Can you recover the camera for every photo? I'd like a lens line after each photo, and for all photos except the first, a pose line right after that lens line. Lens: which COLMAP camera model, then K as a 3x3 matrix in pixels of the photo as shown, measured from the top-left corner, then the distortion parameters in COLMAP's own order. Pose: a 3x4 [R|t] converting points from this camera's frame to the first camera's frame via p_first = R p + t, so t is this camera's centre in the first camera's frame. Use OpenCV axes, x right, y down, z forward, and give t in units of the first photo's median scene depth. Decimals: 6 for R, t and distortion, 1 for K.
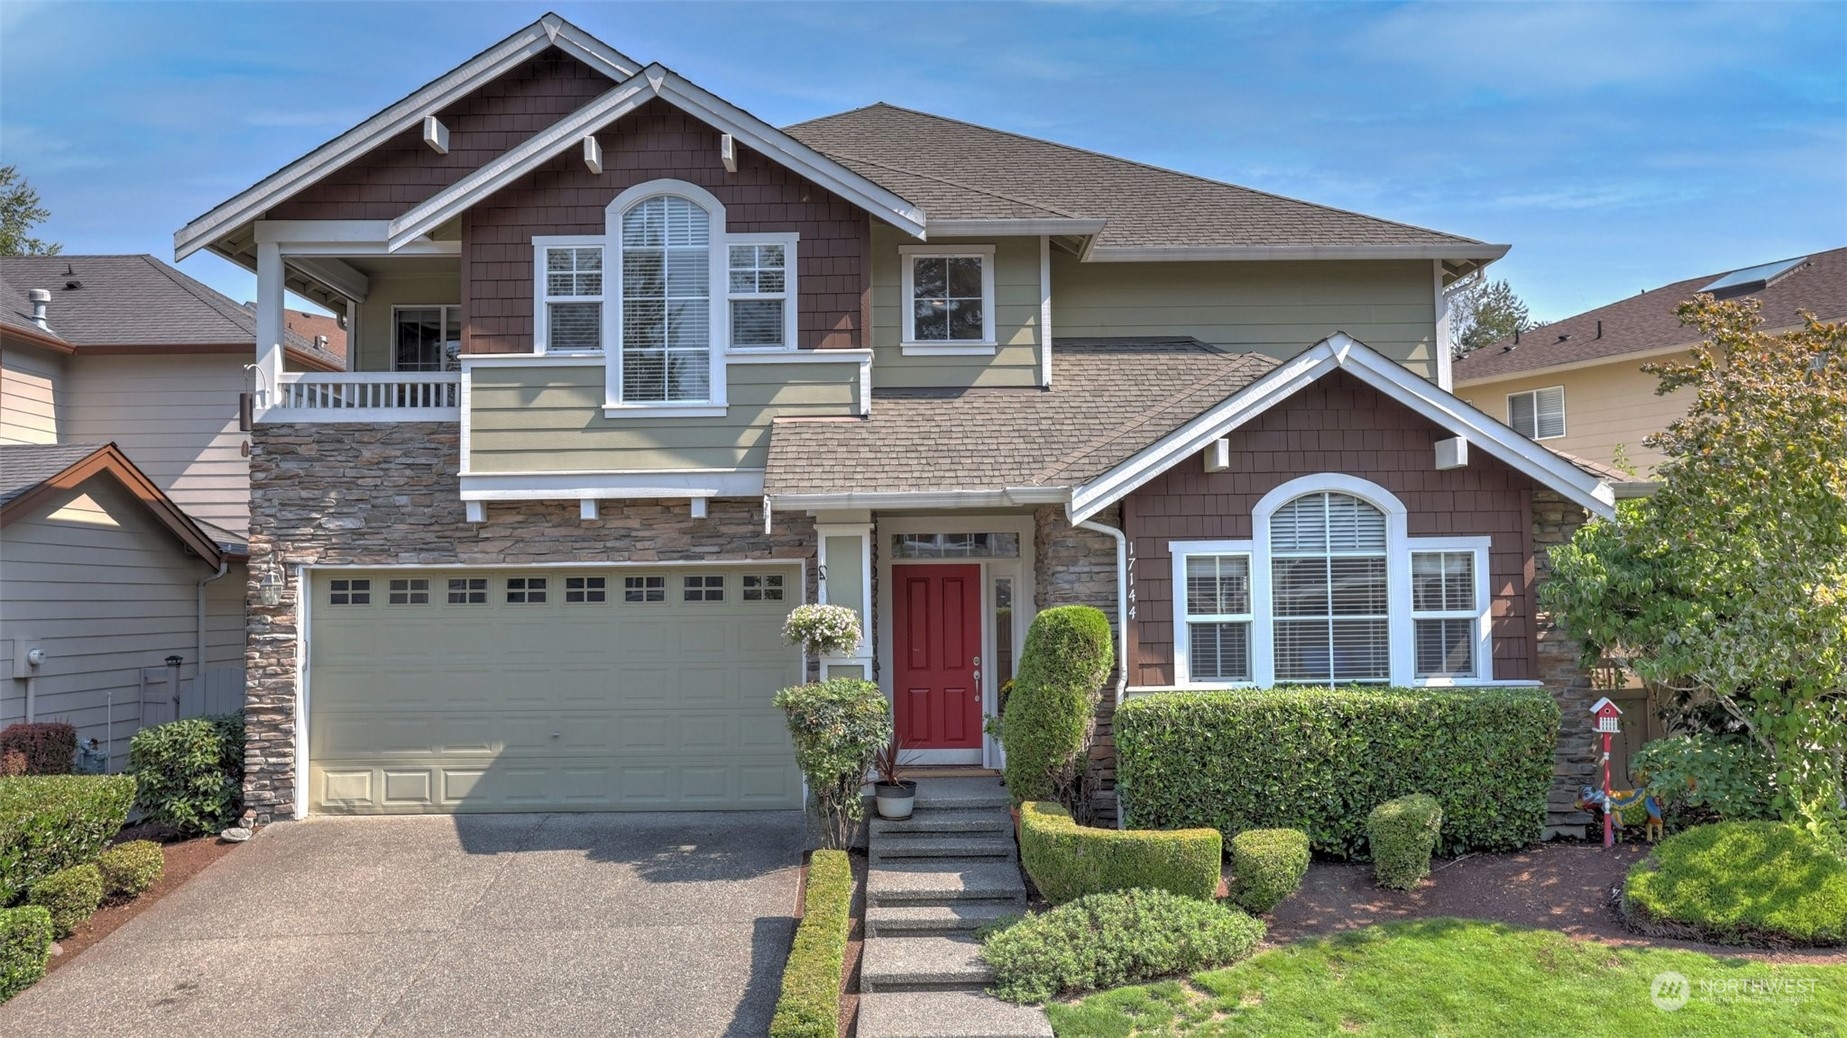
lens RADIAL K [[1456.6, 0, 923.5], [0, 1456.6, 519.0], [0, 0, 1]] dist [0.012822, -0.000770]
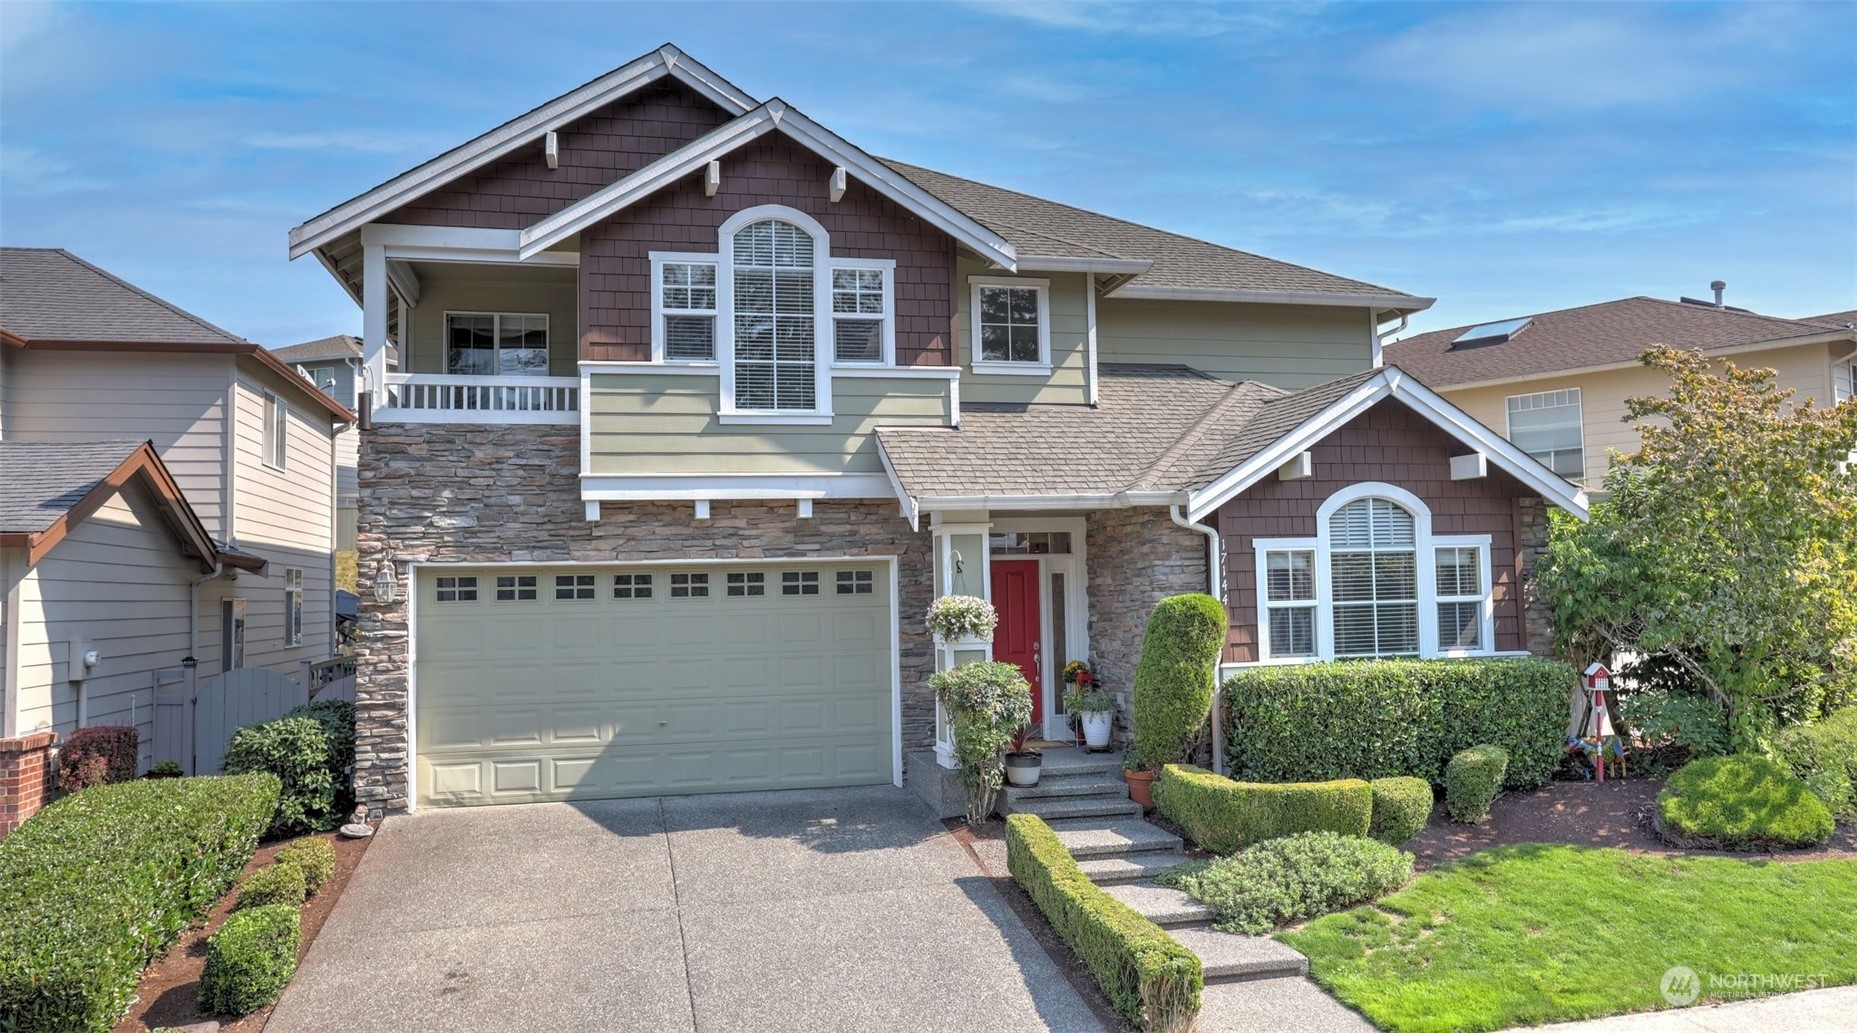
lens RADIAL K [[1314.0, 0, 928.5], [0, 1314.0, 516.5], [0, 0, 1]] dist [-0.003788, 0.003987]
pose [[0.973350, 0.004325, 0.229284, -0.289165], [-0.002506, 0.999963, -0.008226, 0.006012], [-0.229311, 0.007433, 0.973325, 0.026870]]
